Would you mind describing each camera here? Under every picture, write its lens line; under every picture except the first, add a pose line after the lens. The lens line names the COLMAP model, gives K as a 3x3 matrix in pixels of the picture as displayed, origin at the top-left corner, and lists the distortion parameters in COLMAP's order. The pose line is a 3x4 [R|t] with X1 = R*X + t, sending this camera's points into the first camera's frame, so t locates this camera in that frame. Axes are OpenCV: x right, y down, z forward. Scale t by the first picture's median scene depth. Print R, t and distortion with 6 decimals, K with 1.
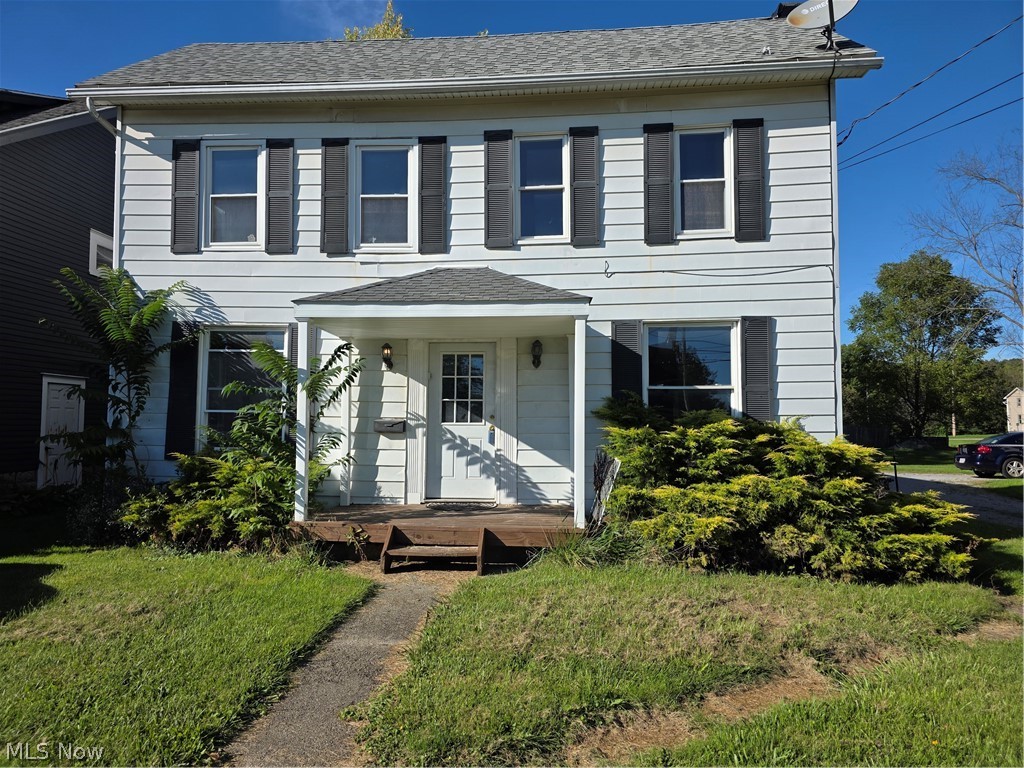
lens RADIAL K [[694.1, 0, 509.2], [0, 694.1, 386.6], [0, 0, 1]] dist [0.057846, -0.053515]
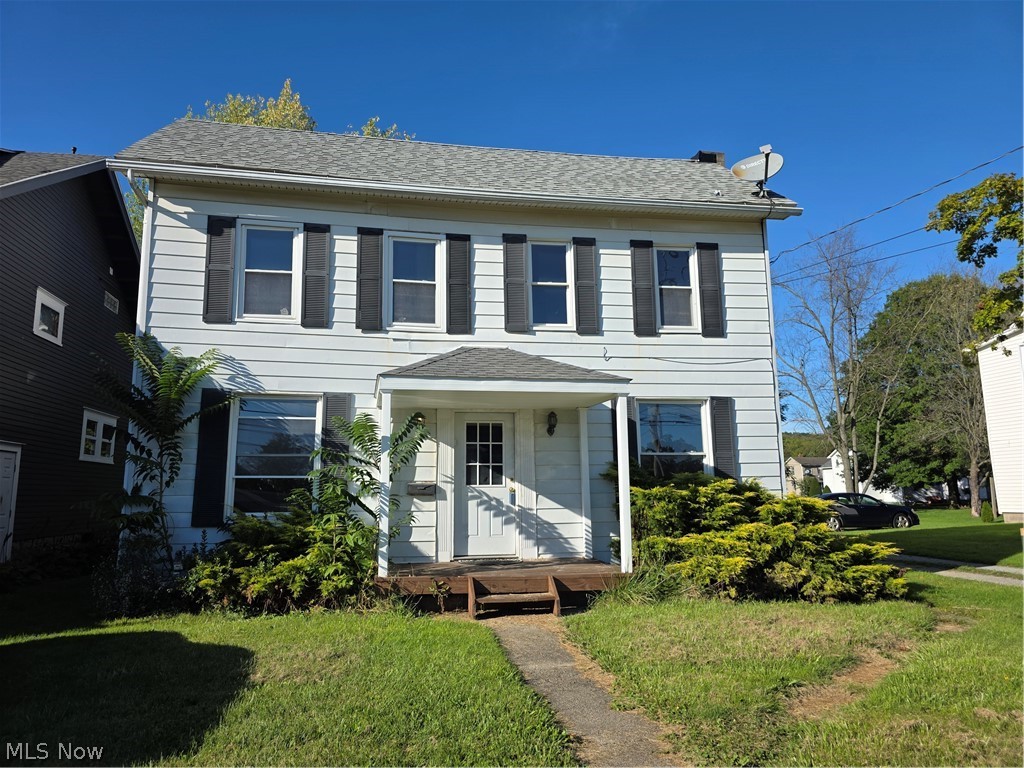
lens RADIAL K [[694.1, 0, 515.3], [0, 694.1, 378.8], [0, 0, 1]] dist [0.057846, -0.053515]
pose [[0.964434, 0.029204, 0.262706, -0.322860], [-0.001208, 0.994354, -0.106104, 0.000768], [-0.264322, 0.102013, 0.959024, -0.102596]]
